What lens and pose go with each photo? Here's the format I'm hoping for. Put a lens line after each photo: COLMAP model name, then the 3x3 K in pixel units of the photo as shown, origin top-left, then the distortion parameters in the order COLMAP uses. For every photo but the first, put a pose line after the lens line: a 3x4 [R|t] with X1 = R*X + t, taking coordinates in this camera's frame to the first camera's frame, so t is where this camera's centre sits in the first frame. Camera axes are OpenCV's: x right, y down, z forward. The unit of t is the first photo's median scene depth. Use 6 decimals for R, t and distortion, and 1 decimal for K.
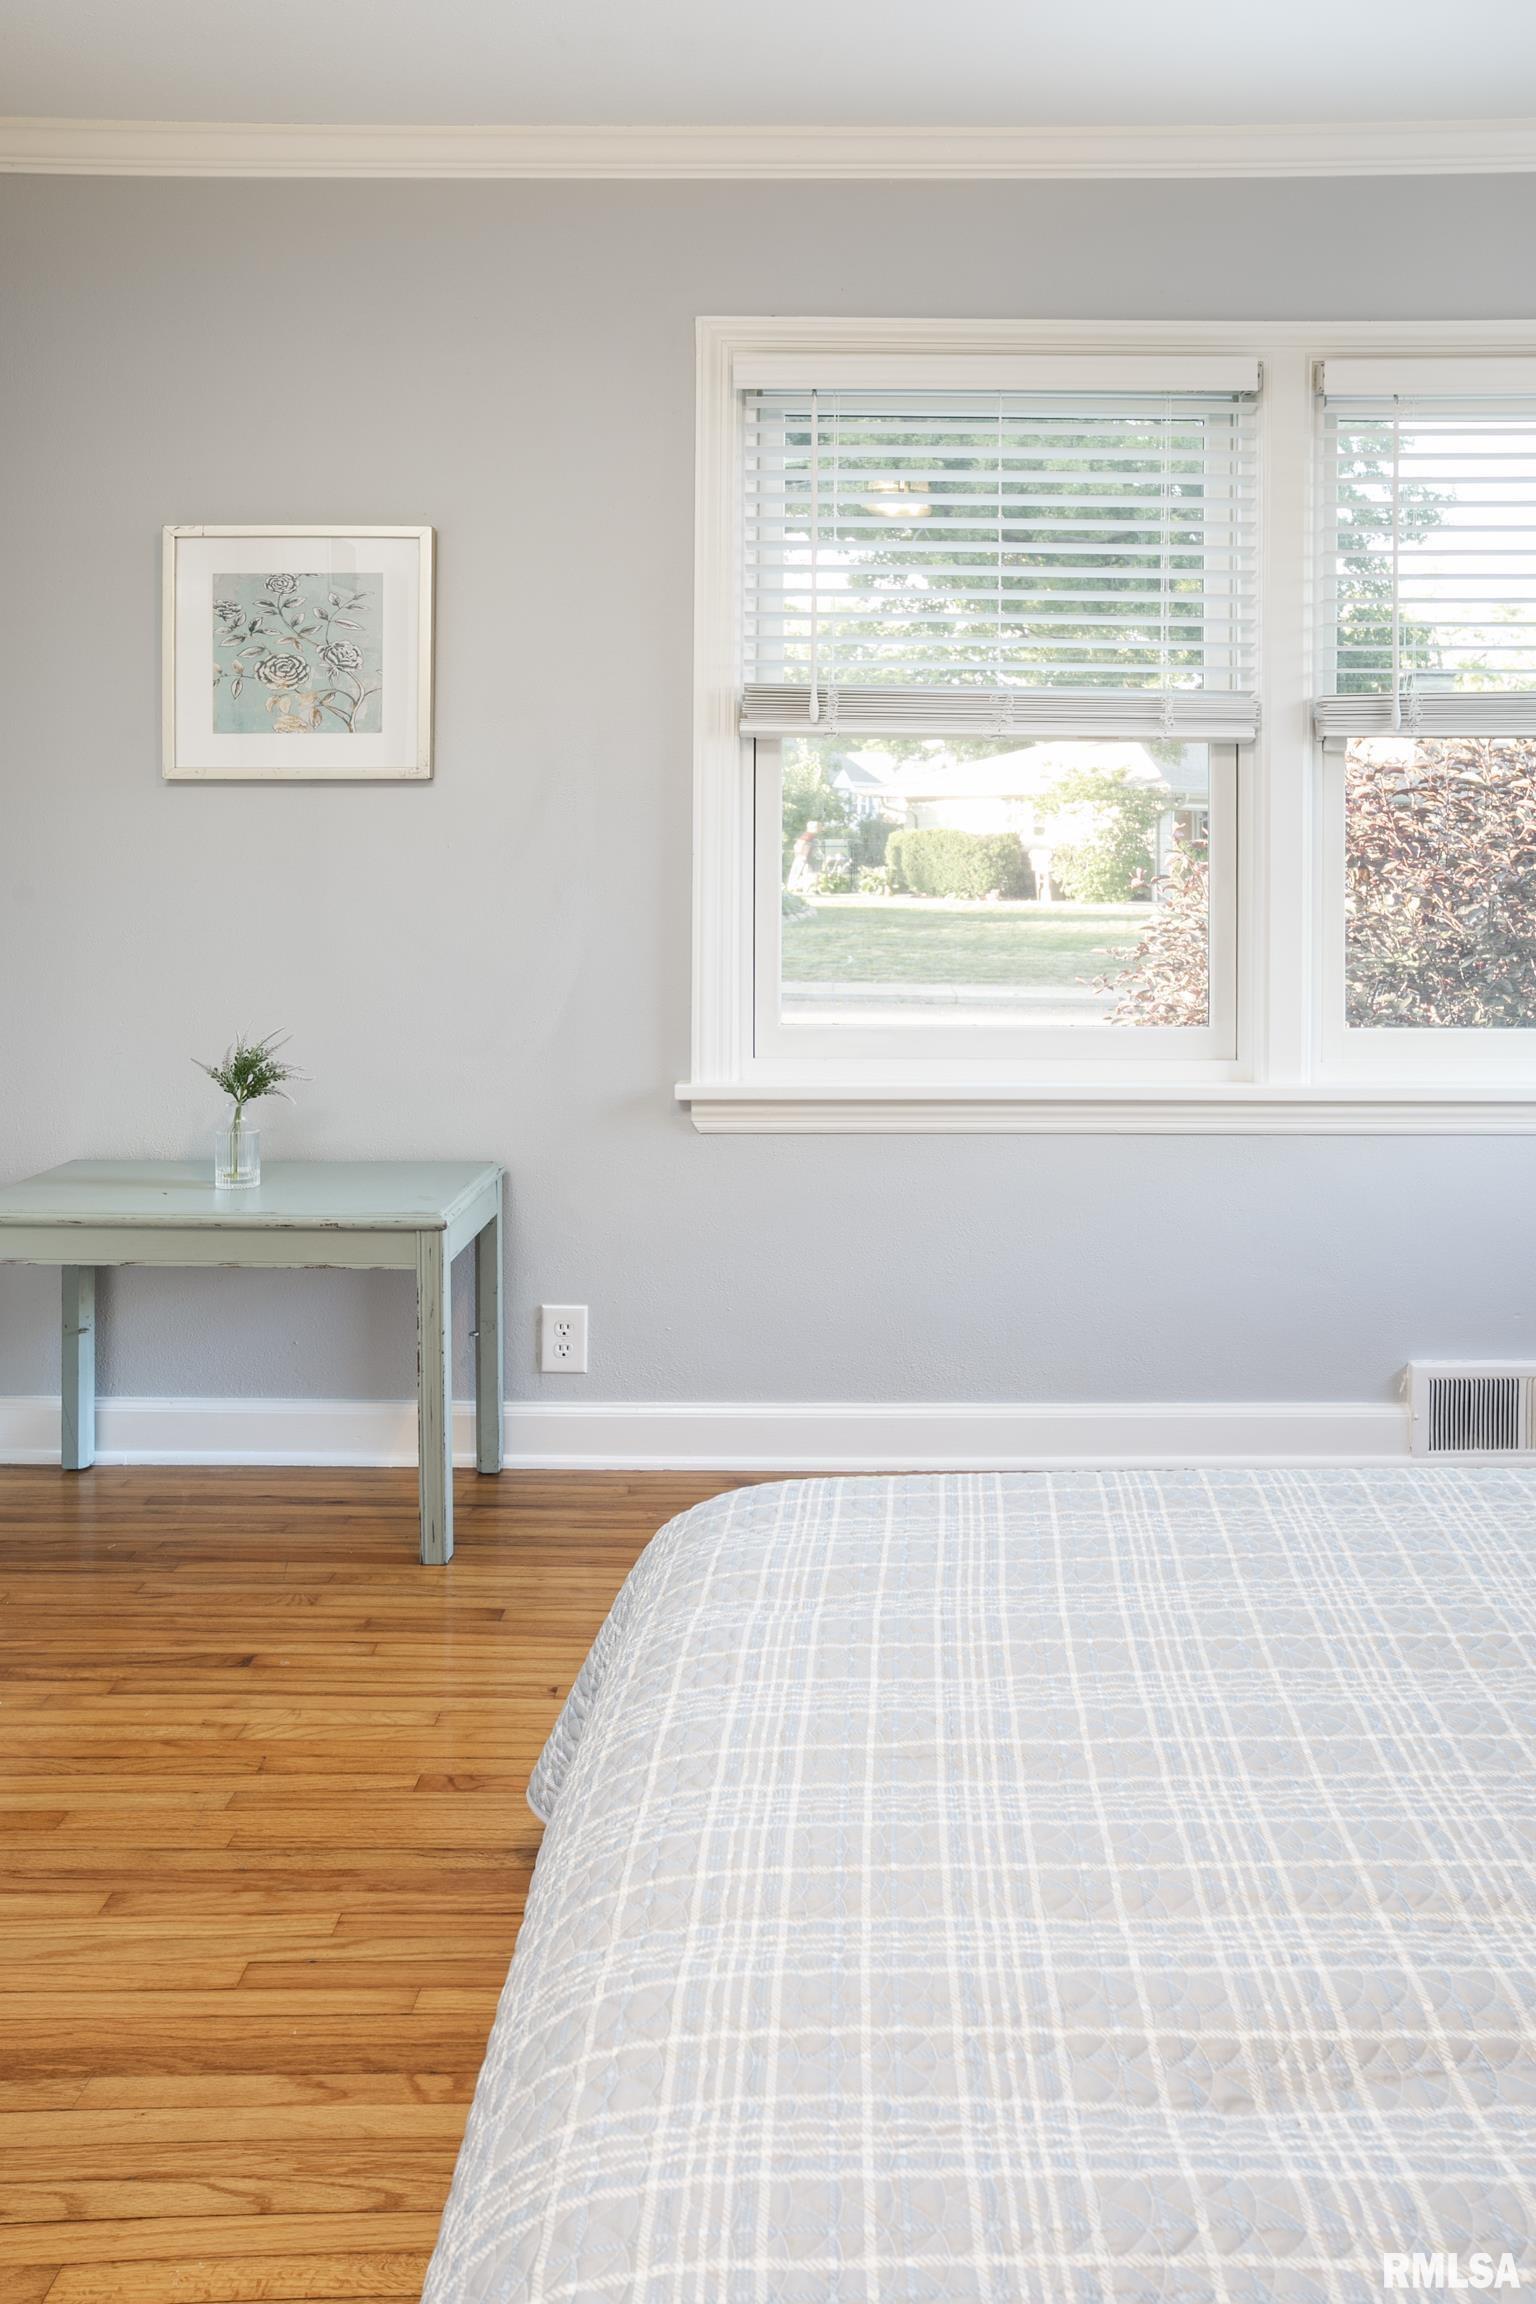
lens RADIAL K [[1834.5, 0, 771.5], [0, 1834.5, 1081.1], [0, 0, 1]] dist [-0.133818, 0.218338]
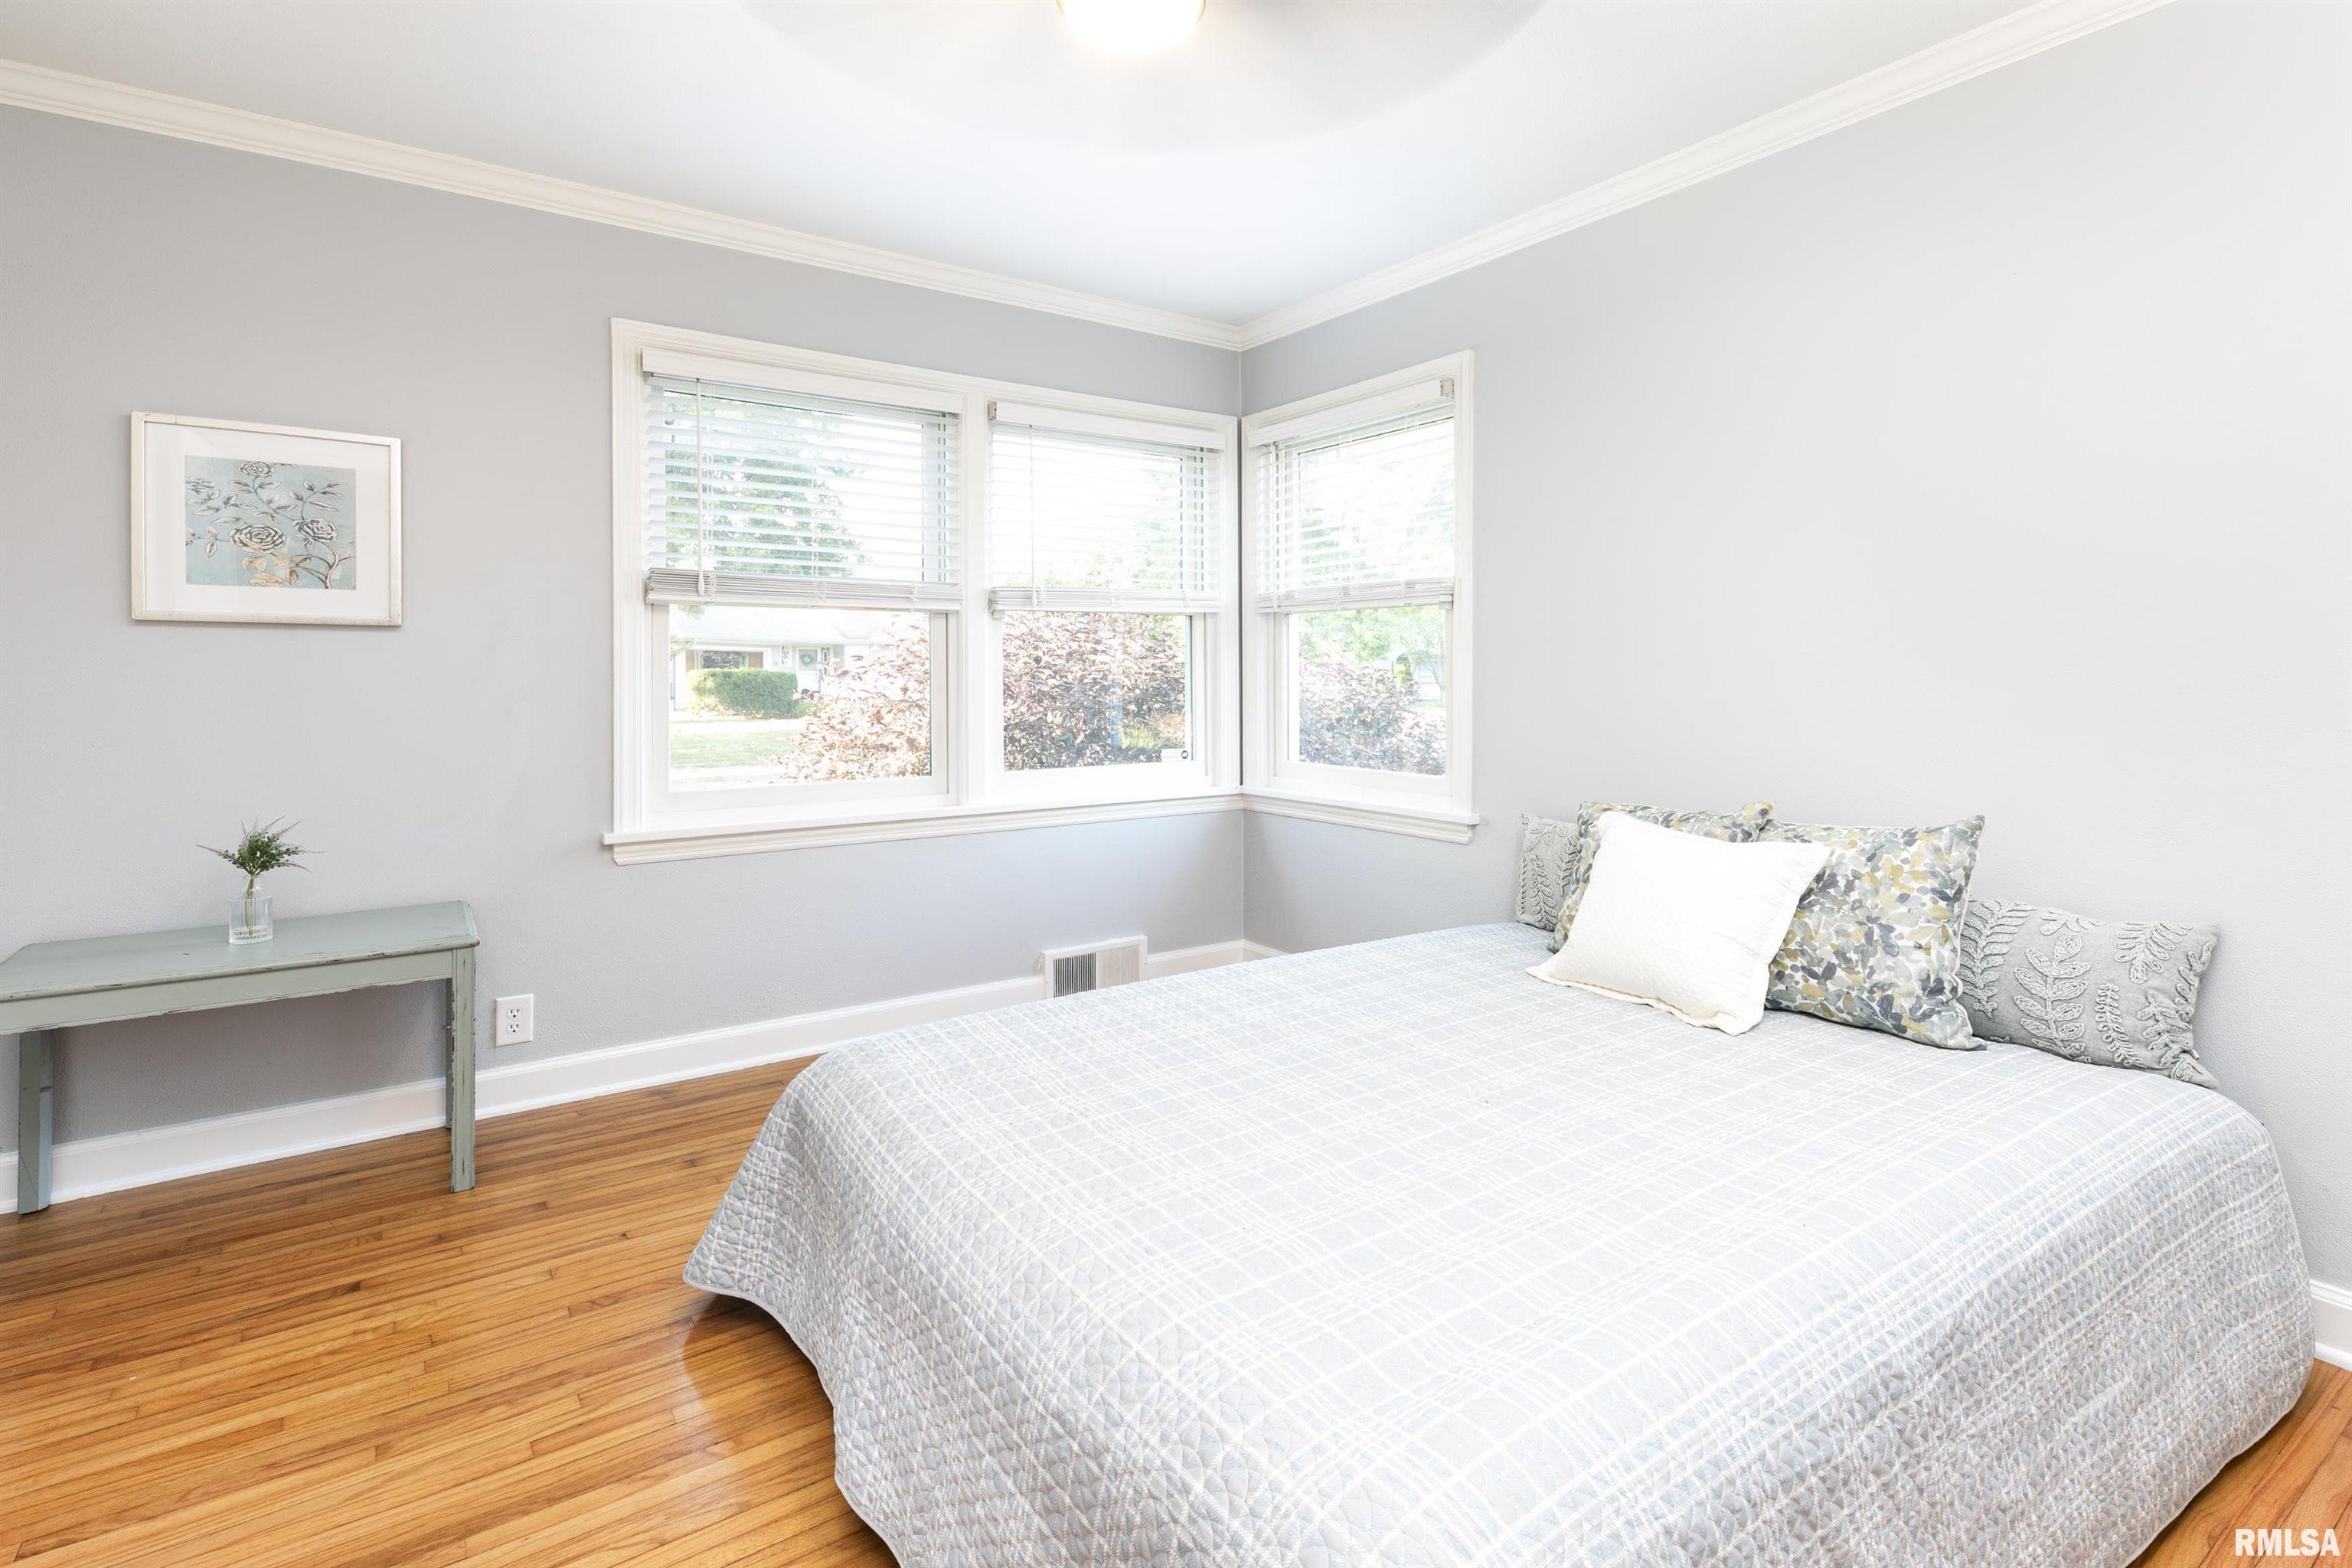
lens RADIAL K [[1149.7, 0, 1176.1], [0, 1149.7, 840.6], [0, 0, 1]] dist [0.003103, 0.000962]
pose [[0.816660, -0.089794, 0.570090, -0.232550], [0.080437, 0.995890, 0.041634, 0.006412], [-0.571486, 0.011855, 0.820526, -0.044576]]
